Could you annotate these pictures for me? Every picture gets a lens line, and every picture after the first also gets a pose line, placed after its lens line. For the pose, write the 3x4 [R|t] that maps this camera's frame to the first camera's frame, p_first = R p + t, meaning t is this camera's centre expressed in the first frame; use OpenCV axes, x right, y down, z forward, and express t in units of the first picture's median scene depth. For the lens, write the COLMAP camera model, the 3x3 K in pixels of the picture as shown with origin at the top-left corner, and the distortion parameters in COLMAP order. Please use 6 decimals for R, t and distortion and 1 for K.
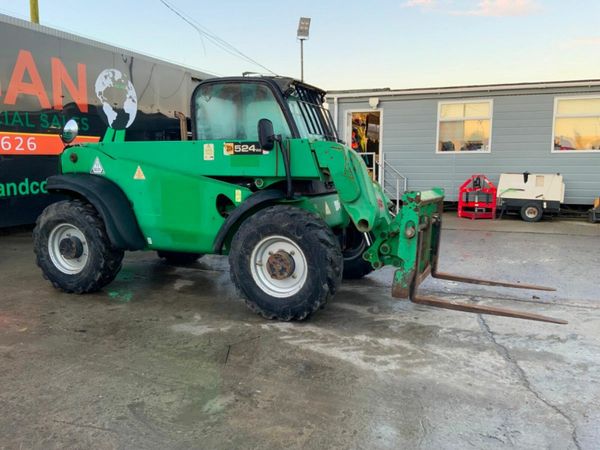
lens RADIAL K [[498.5, 0, 300.0], [0, 498.5, 225.0], [0, 0, 1]] dist [0.098173, -0.188351]
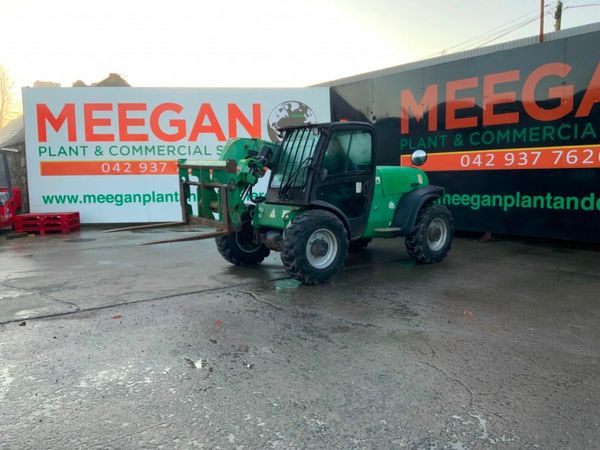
lens RADIAL K [[498.5, 0, 300.0], [0, 498.5, 225.0], [0, 0, 1]] dist [0.098173, -0.188351]
pose [[-0.491540, 0.094964, -0.865662, 0.548997], [-0.100008, 0.981305, 0.164436, -0.137883], [0.865093, 0.167400, -0.472853, 1.013201]]
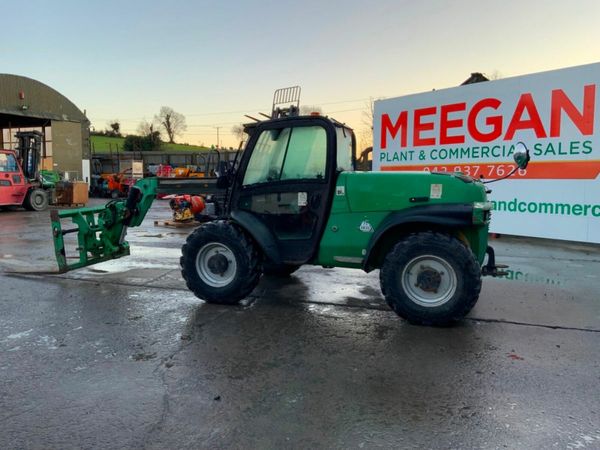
lens RADIAL K [[498.5, 0, 300.0], [0, 498.5, 225.0], [0, 0, 1]] dist [0.098173, -0.188351]
pose [[-0.998252, -0.007086, -0.058678, 0.000365], [-0.019349, 0.977259, 0.211166, -0.154225], [0.055847, 0.211932, -0.975687, 1.245774]]
